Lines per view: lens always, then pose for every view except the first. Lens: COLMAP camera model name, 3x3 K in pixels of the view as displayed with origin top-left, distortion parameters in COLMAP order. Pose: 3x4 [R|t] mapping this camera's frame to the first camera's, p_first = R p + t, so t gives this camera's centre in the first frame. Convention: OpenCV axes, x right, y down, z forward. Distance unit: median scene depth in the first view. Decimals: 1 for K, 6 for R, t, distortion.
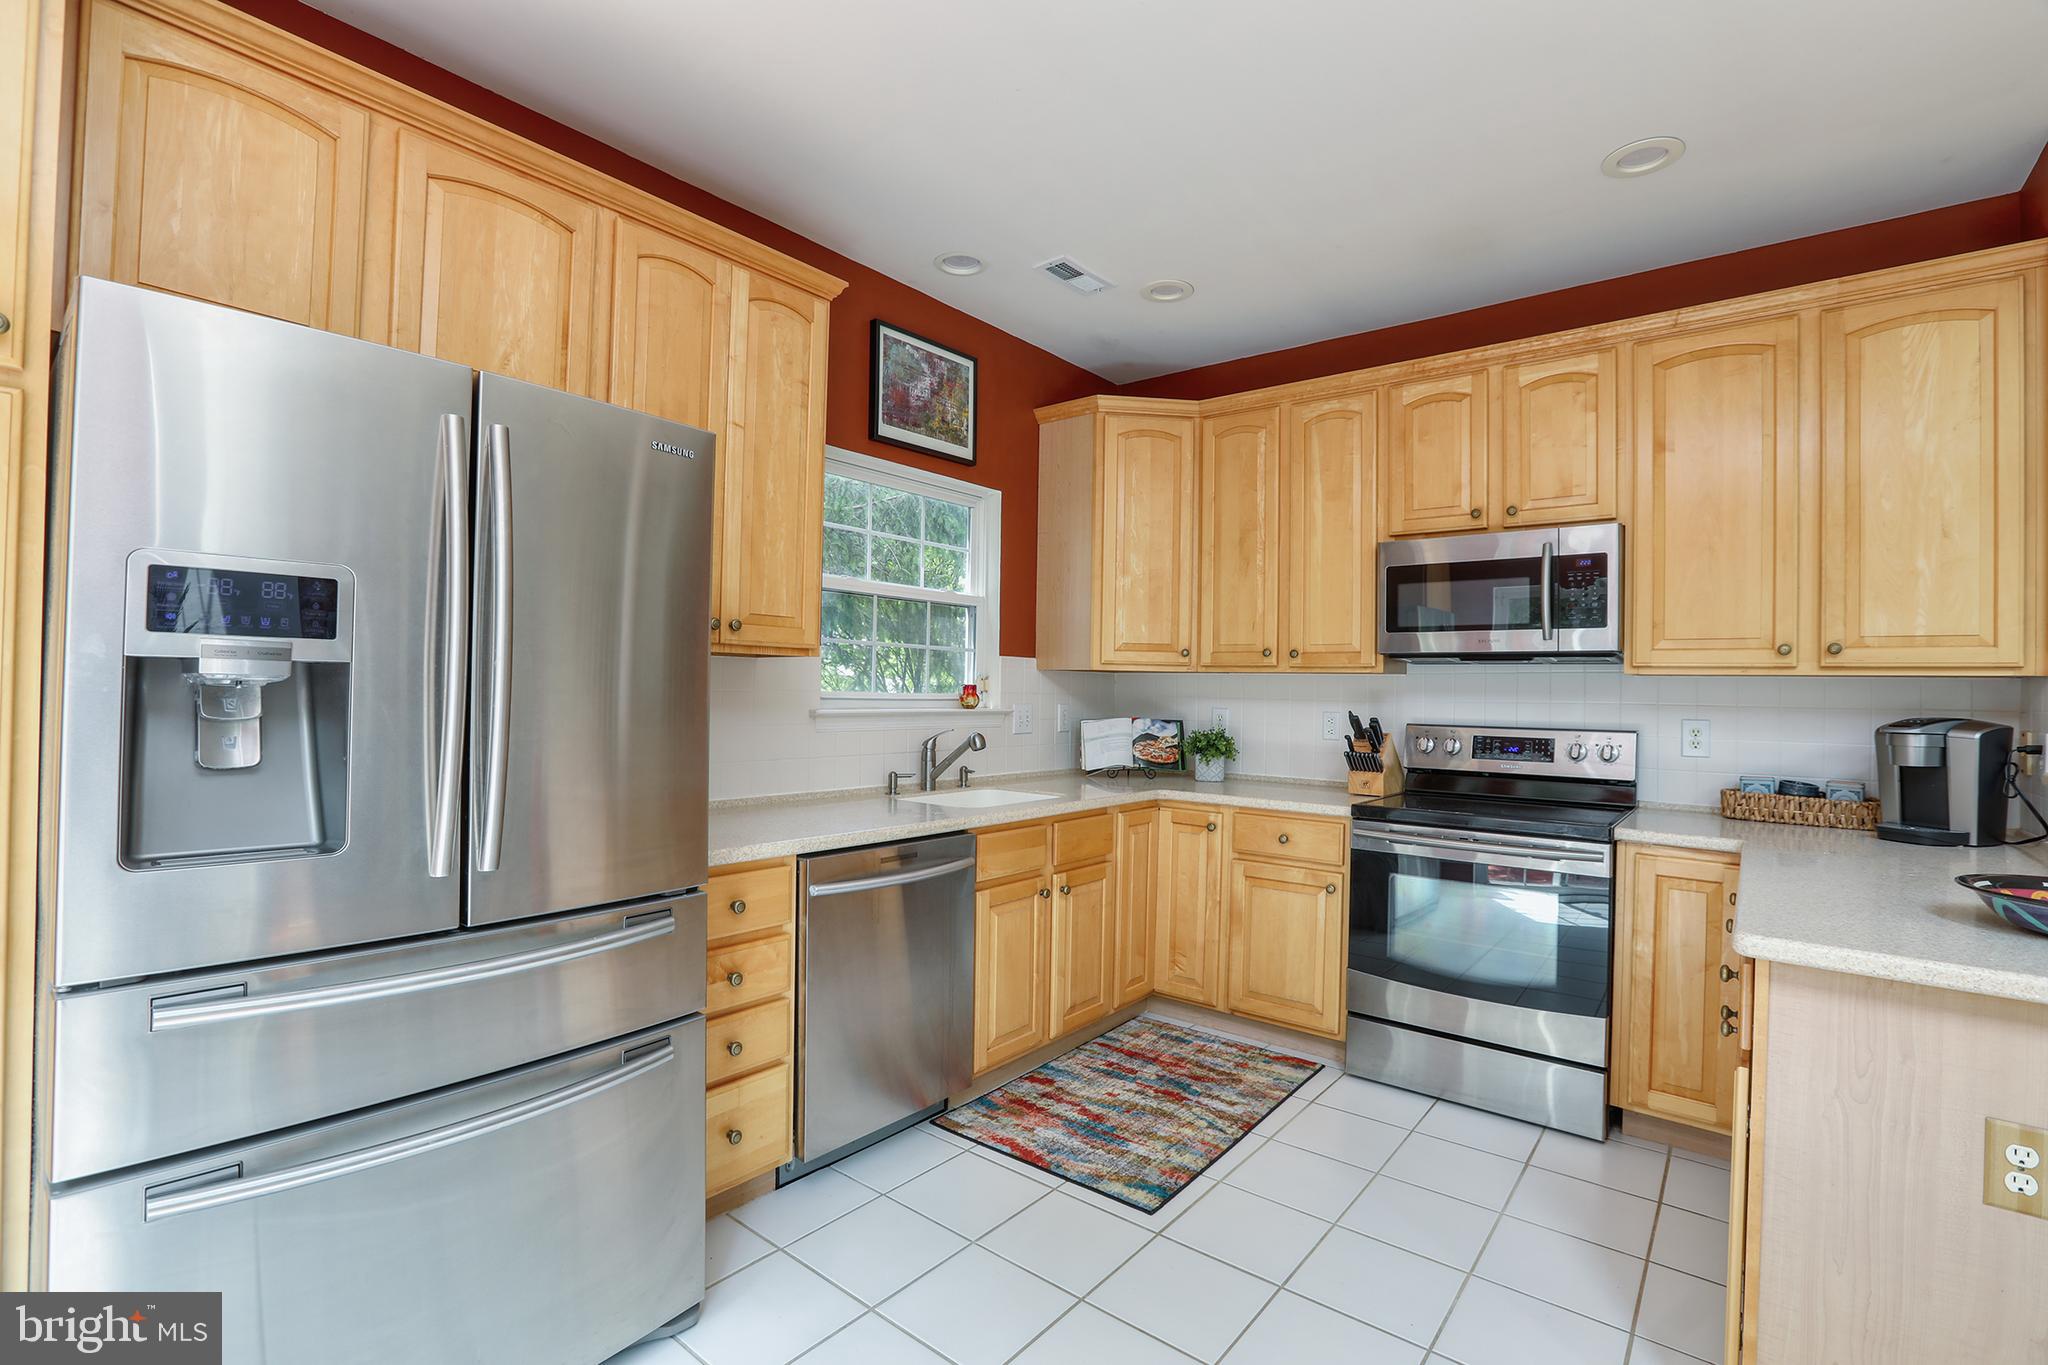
lens RADIAL K [[907.1, 0, 1021.9], [0, 907.1, 679.3], [0, 0, 1]] dist [-0.046925, 0.014892]
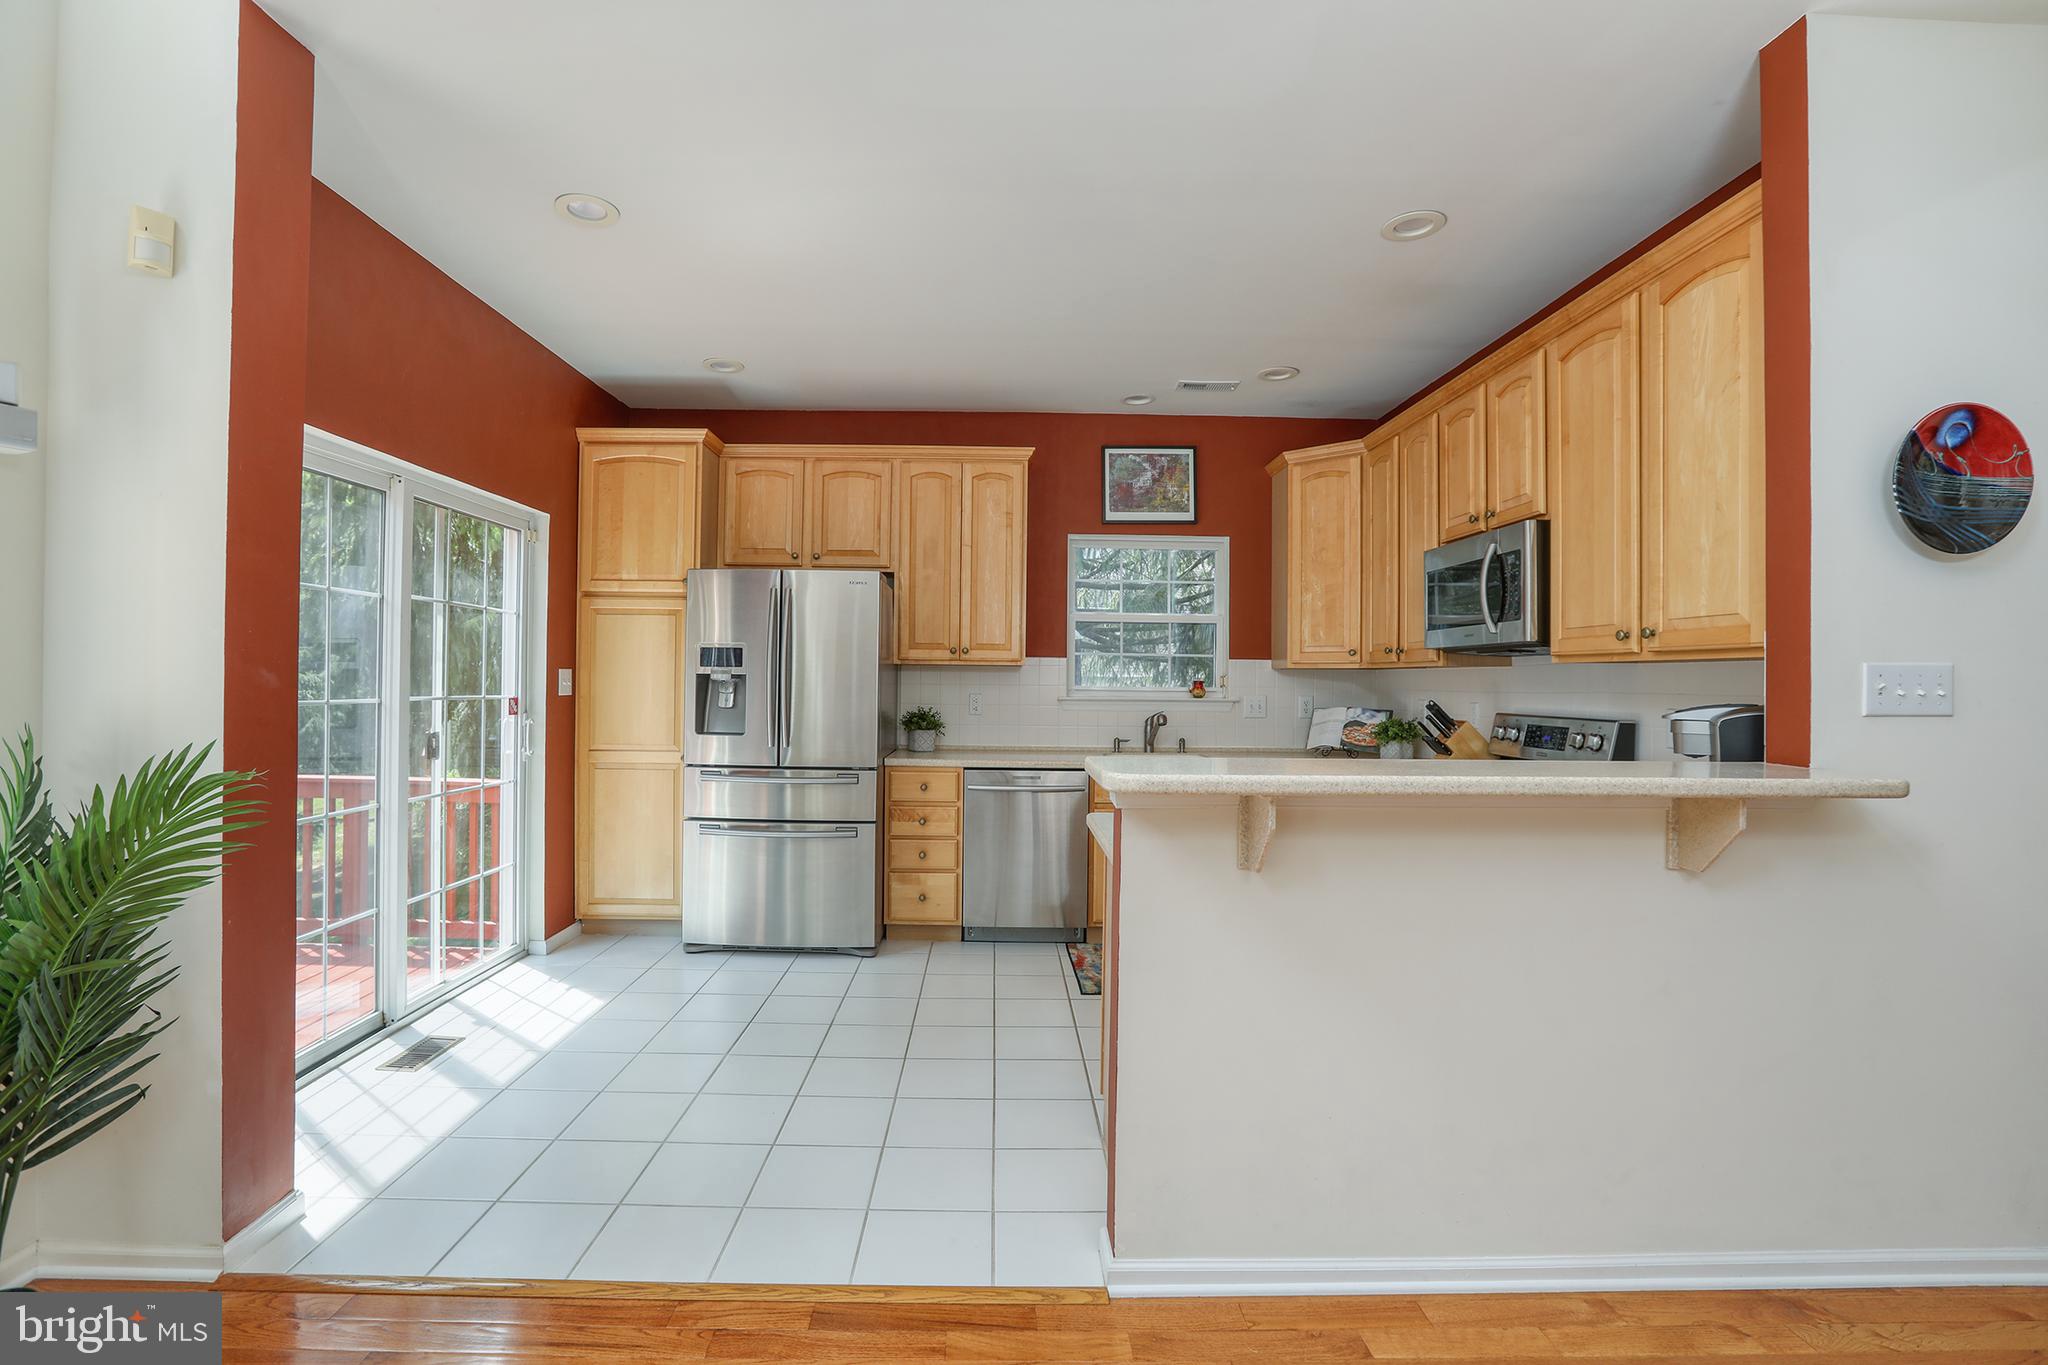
lens RADIAL K [[933.3, 0, 1024.0], [0, 933.3, 682.5], [0, 0, 1]] dist [-0.074608, 0.022934]
pose [[0.637013, -0.008937, -0.770801, 0.985868], [0.009150, 0.999950, -0.004032, 0.013451], [0.770799, -0.004484, 0.637063, -0.129934]]
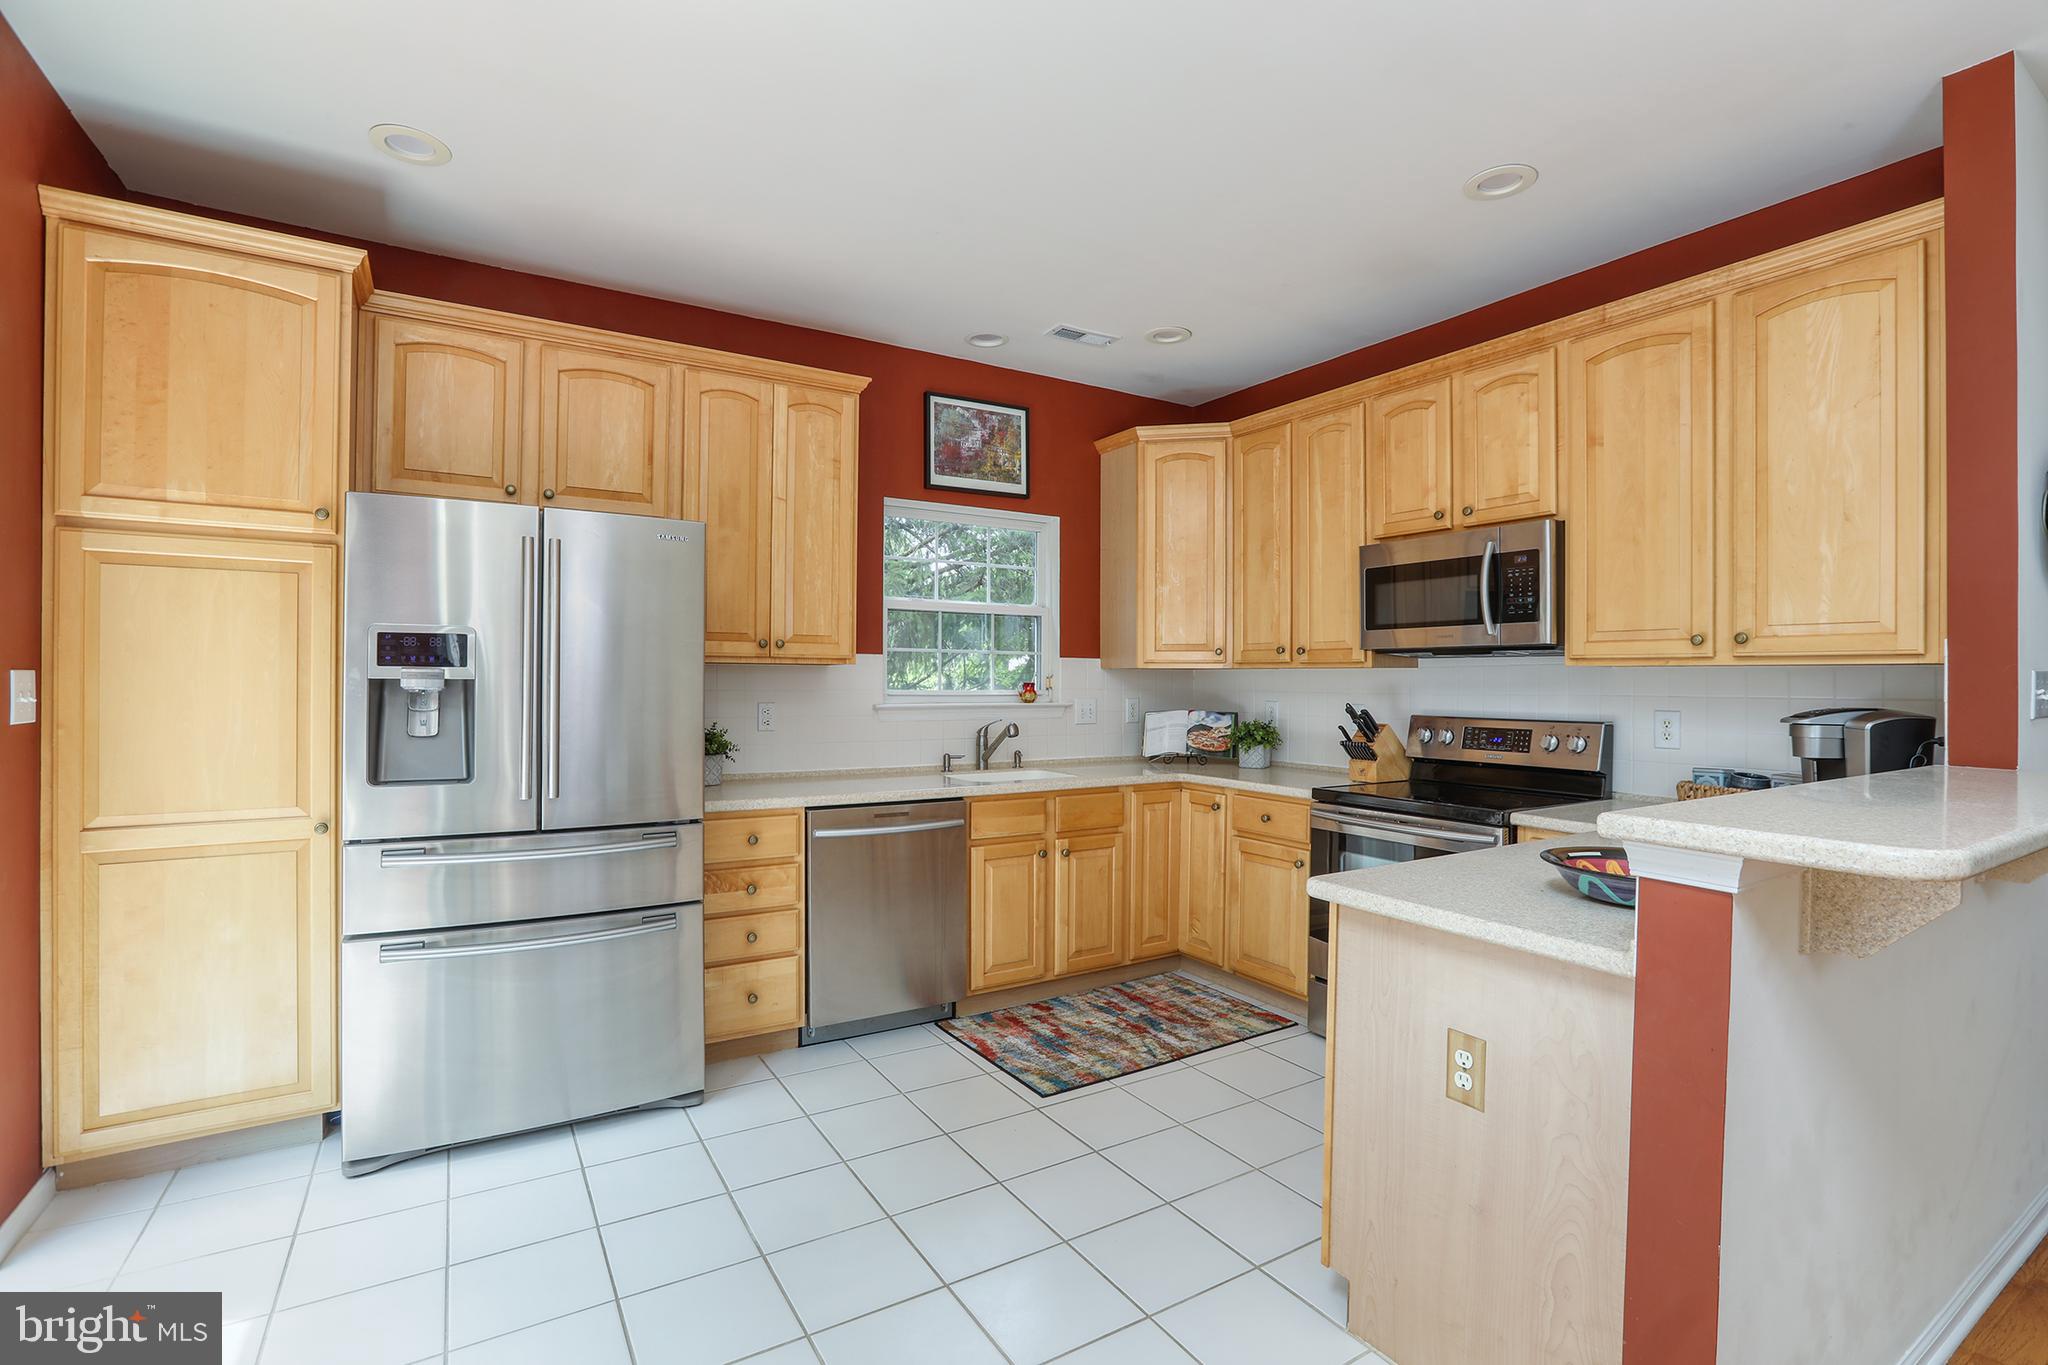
lens RADIAL K [[930.3, 0, 1044.2], [0, 930.3, 679.5], [0, 0, 1]] dist [-0.050653, 0.018181]
pose [[0.946282, -0.012674, -0.323095, 0.402886], [0.014958, 0.999878, 0.004586, -0.003933], [0.322997, -0.009173, 0.946355, -0.168642]]
